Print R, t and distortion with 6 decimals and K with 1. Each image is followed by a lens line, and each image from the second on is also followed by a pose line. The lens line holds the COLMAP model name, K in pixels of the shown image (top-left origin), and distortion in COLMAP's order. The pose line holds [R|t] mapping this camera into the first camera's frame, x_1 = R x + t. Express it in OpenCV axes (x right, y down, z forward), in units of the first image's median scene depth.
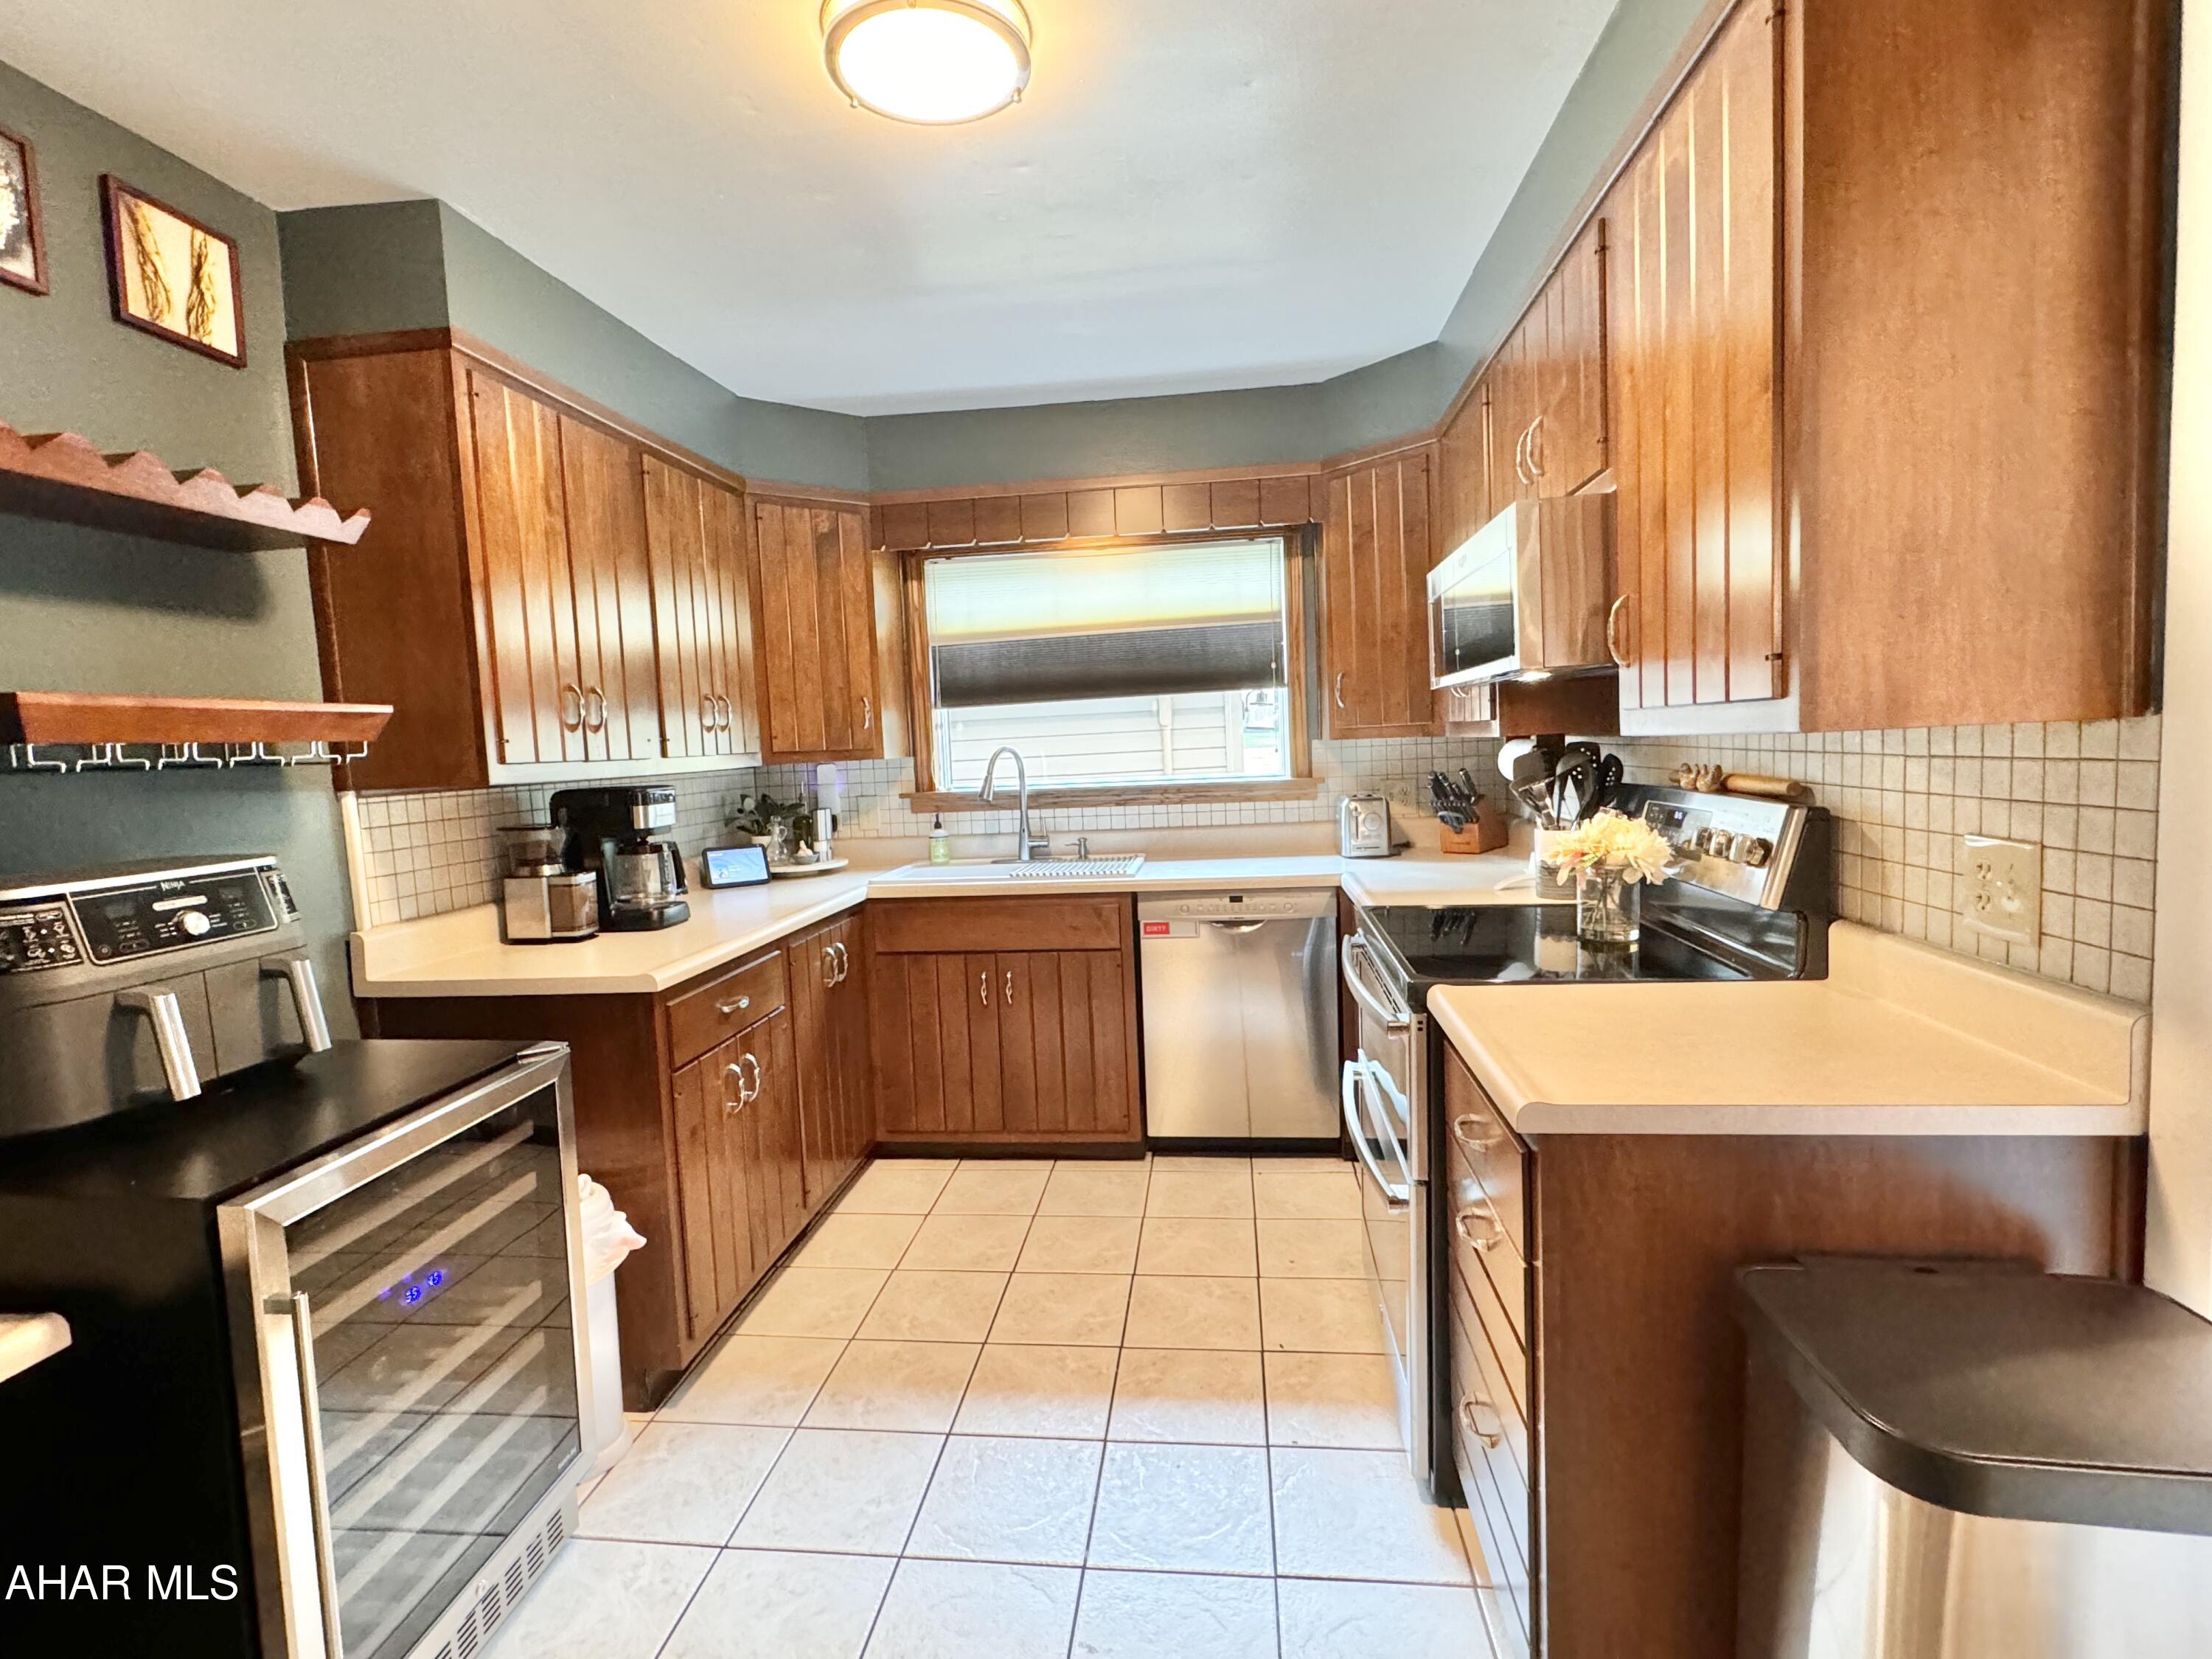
lens RADIAL K [[1134.2, 0, 1106.0], [0, 1134.2, 829.5], [0, 0, 1]] dist [0.000378, 0.000065]
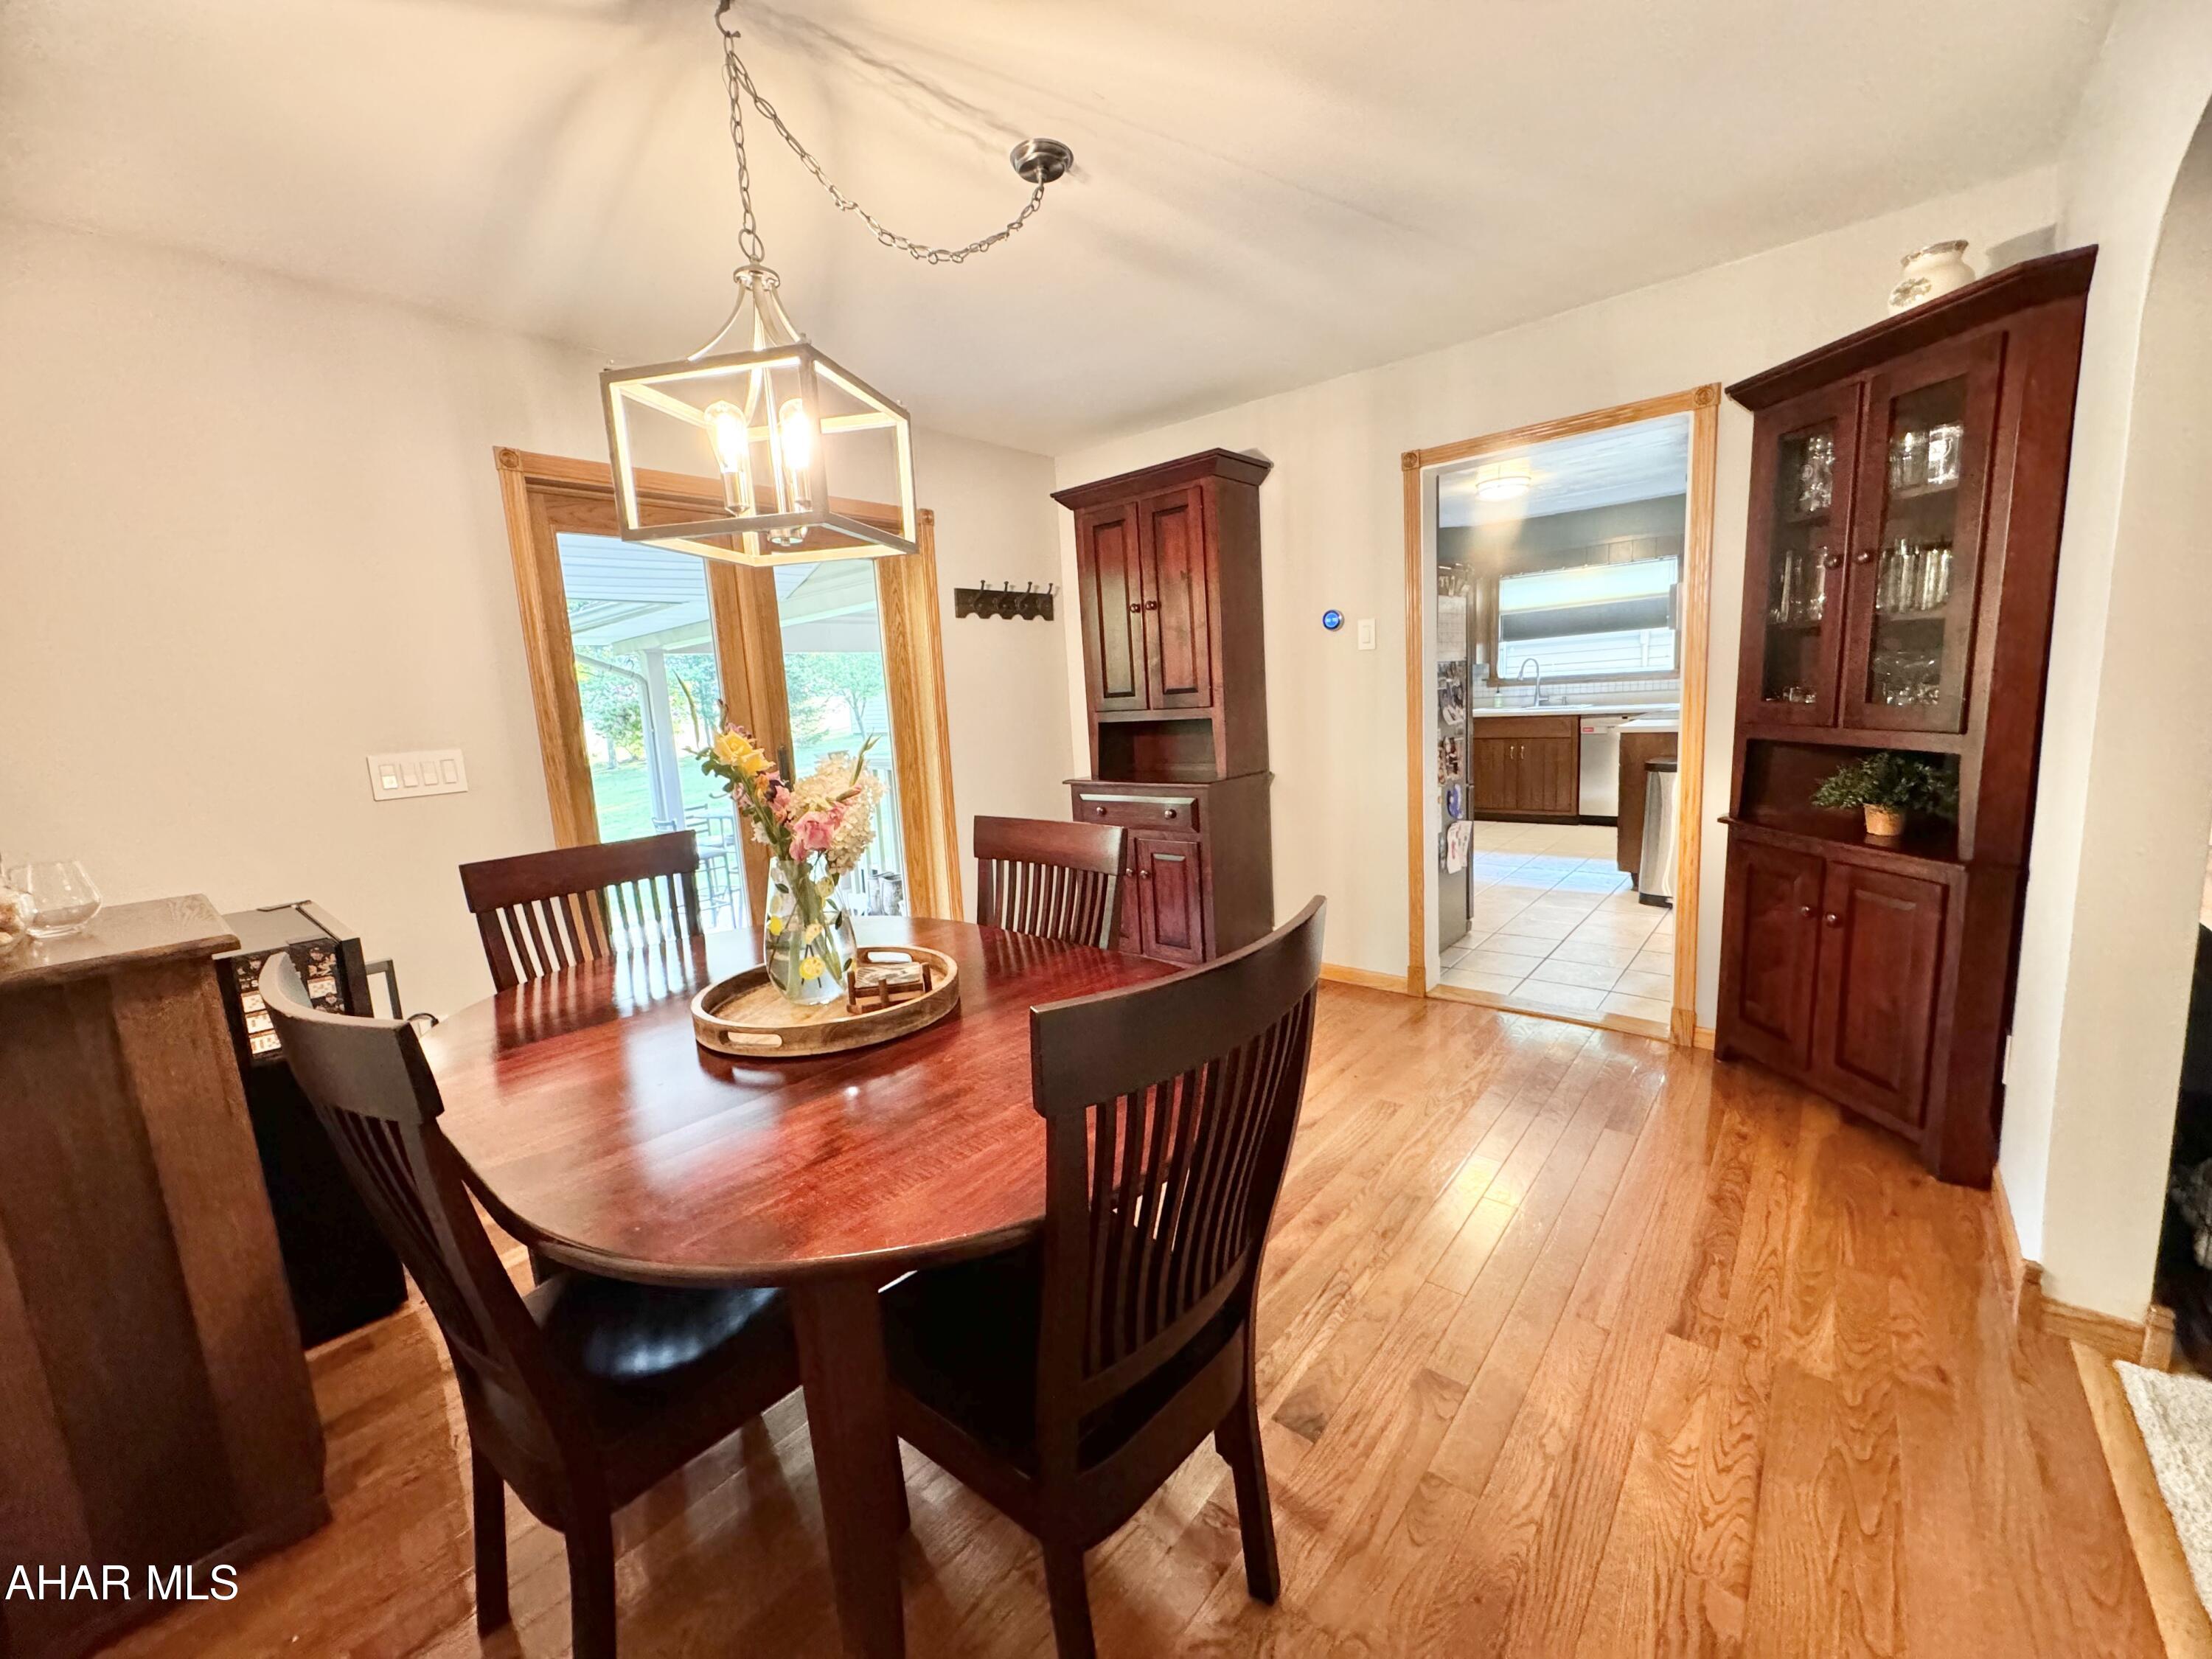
lens RADIAL K [[882.6, 0, 1106.0], [0, 882.6, 829.5], [0, 0, 1]] dist [-0.001240, 0.000151]
pose [[0.836235, 0.077565, -0.542859, 0.194551], [-0.017791, 0.993262, 0.114515, 0.086912], [0.548083, -0.086103, 0.831980, -1.038488]]
